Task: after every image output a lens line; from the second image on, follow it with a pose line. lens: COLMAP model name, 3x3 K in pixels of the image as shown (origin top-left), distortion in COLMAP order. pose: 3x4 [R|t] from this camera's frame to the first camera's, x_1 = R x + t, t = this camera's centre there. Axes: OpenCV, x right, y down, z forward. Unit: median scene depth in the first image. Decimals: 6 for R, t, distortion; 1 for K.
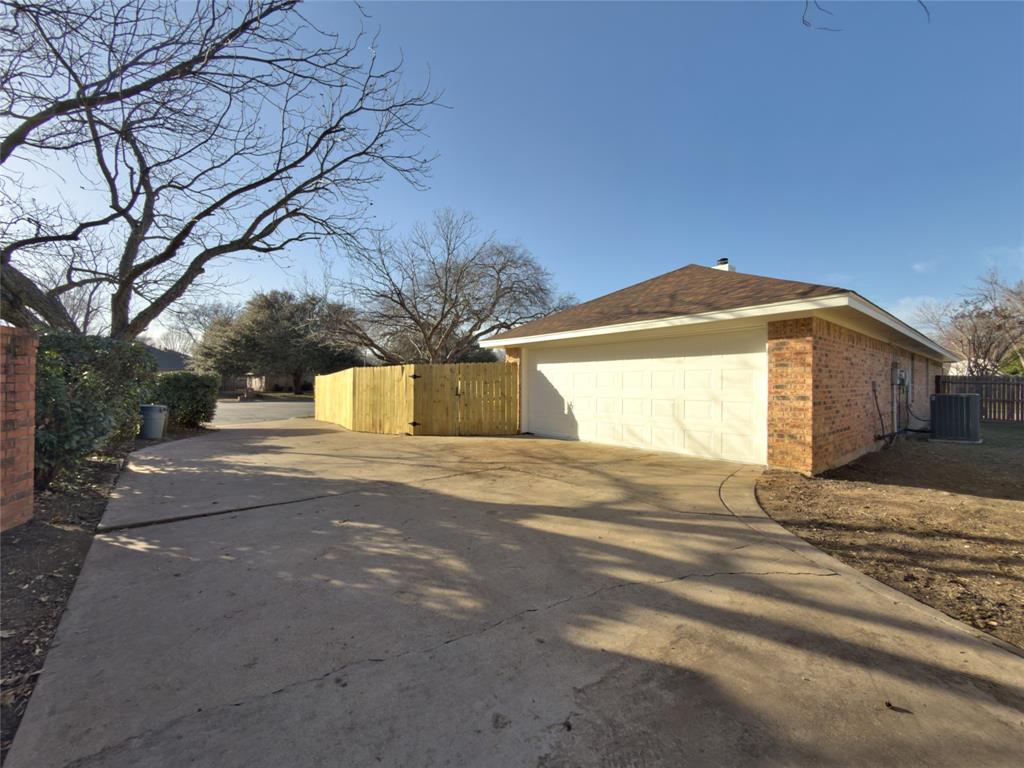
lens RADIAL K [[412.6, 0, 514.0], [0, 412.6, 381.0], [0, 0, 1]] dist [-0.000598, -0.000121]
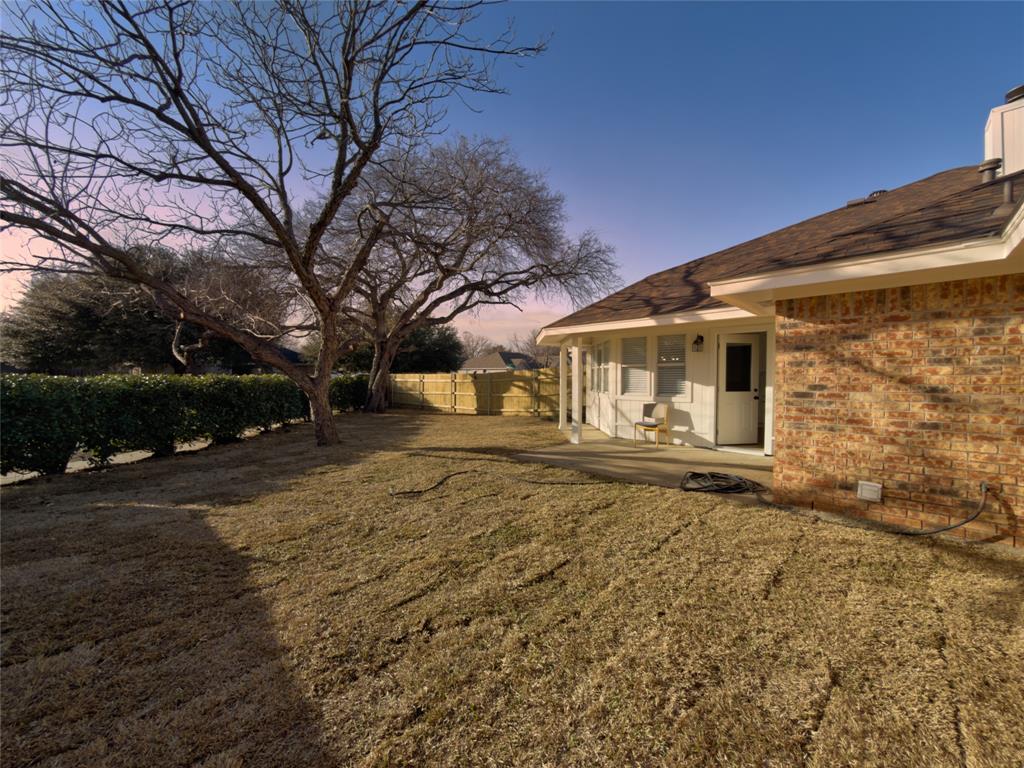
lens RADIAL K [[412.6, 0, 514.0], [0, 412.6, 381.0], [0, 0, 1]] dist [-0.000598, -0.000121]
pose [[0.995154, 0.000863, 0.098329, -0.034245], [-0.002172, 0.999910, 0.013211, -0.000164], [-0.098308, -0.013360, 0.995066, 0.377361]]
